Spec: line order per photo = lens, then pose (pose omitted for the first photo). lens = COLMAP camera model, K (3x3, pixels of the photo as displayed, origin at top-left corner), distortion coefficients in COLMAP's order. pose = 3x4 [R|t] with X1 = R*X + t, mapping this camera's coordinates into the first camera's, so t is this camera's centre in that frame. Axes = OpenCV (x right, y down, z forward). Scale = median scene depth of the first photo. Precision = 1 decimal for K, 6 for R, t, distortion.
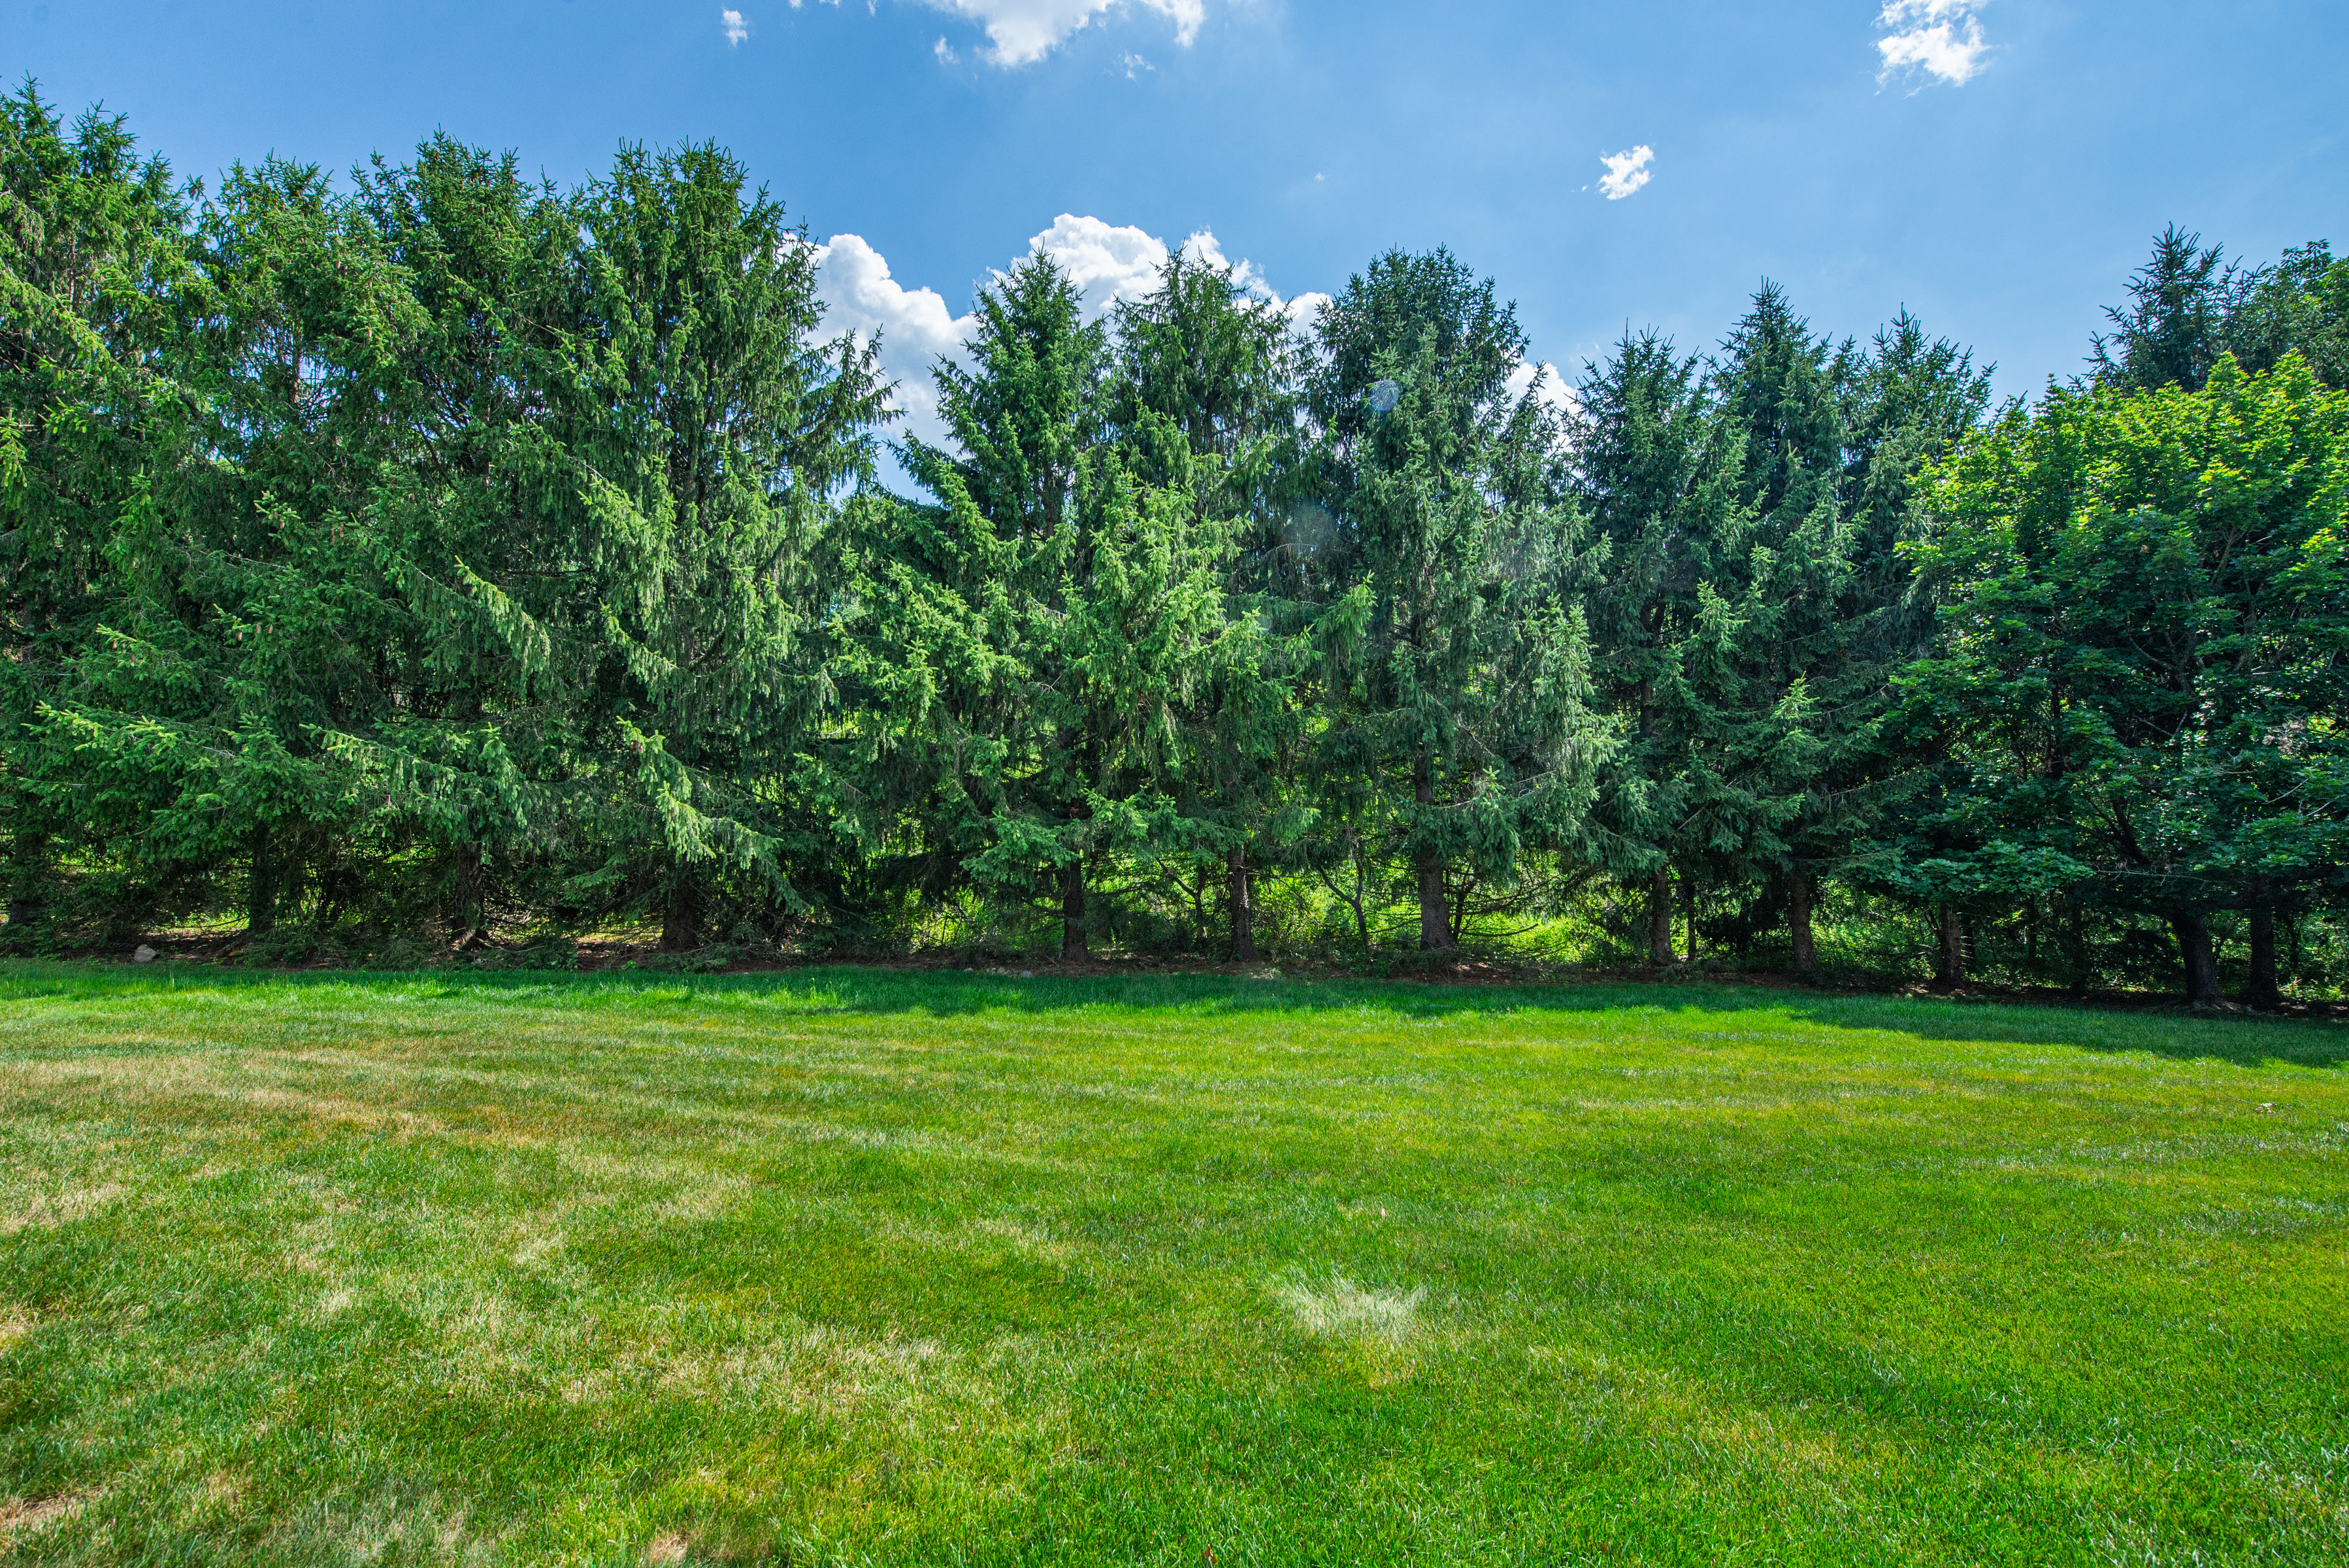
lens RADIAL K [[917.3, 0, 1169.9], [0, 917.3, 716.3], [0, 0, 1]] dist [-0.016154, -0.000430]
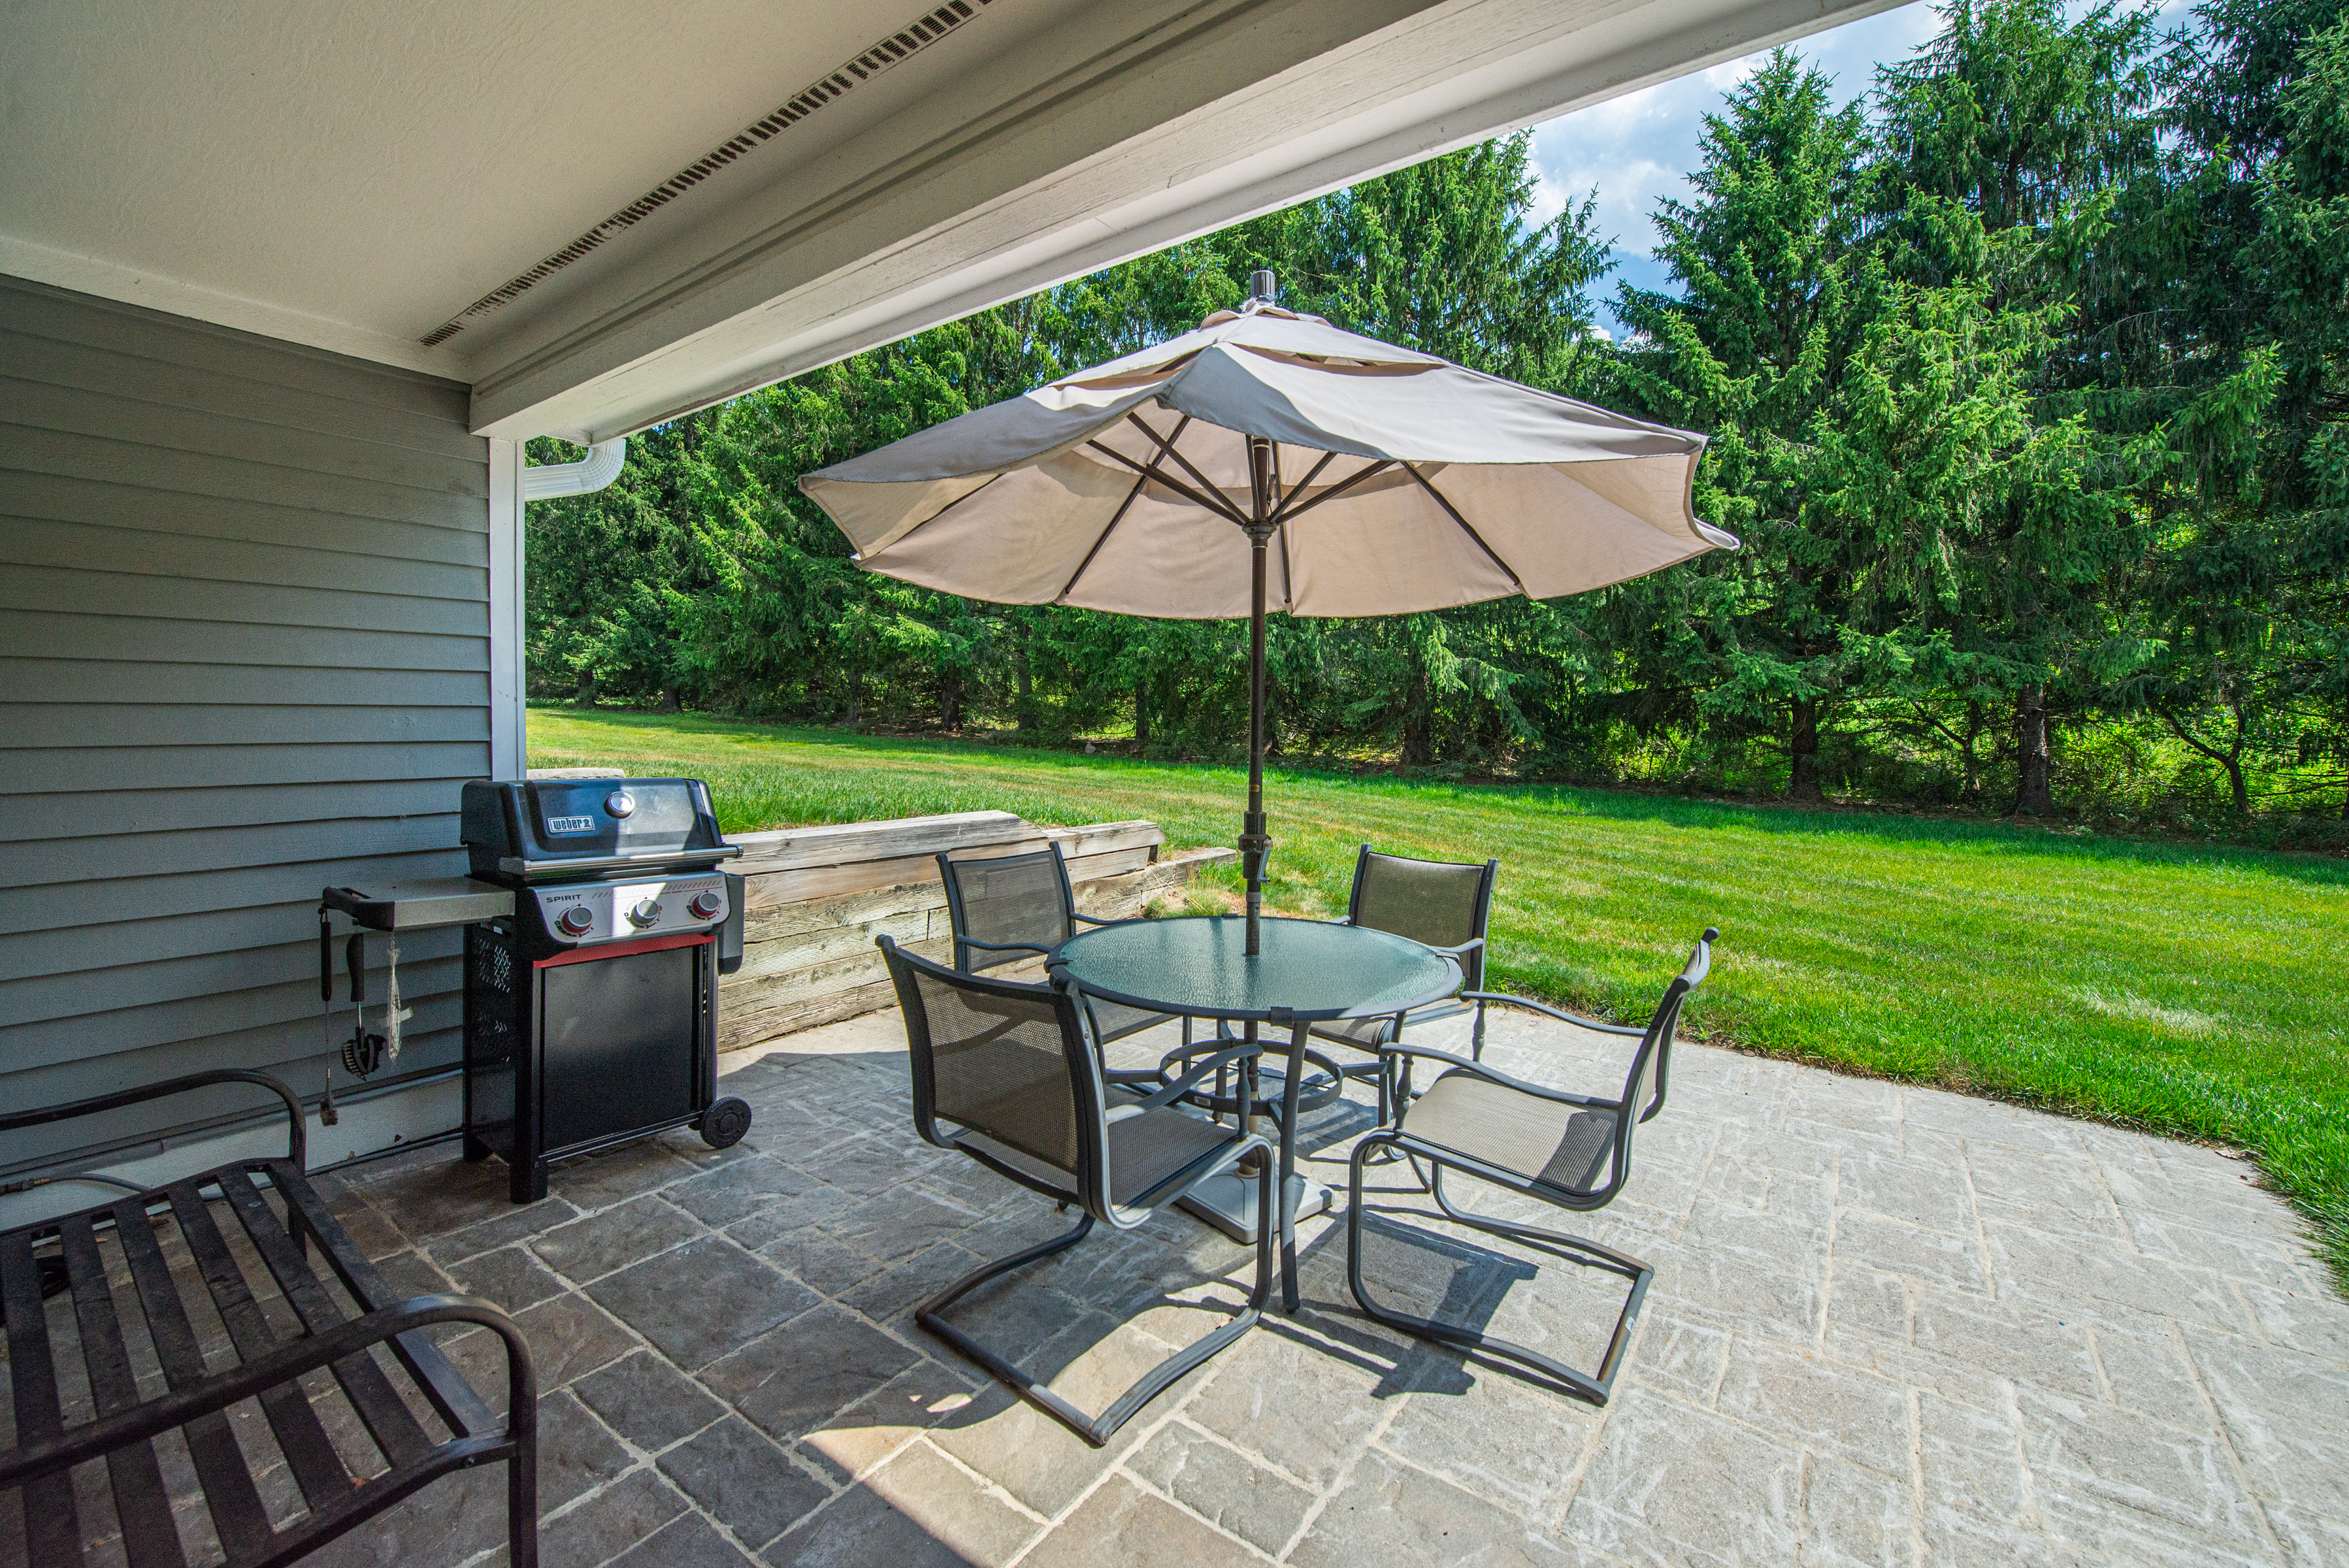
lens RADIAL K [[917.3, 0, 1169.9], [0, 917.3, 716.3], [0, 0, 1]] dist [-0.016154, -0.000430]
pose [[0.774067, 0.030029, -0.632391, -0.021447], [0.078162, 0.986700, 0.142525, -0.018091], [0.628260, -0.159753, 0.761425, -0.202135]]
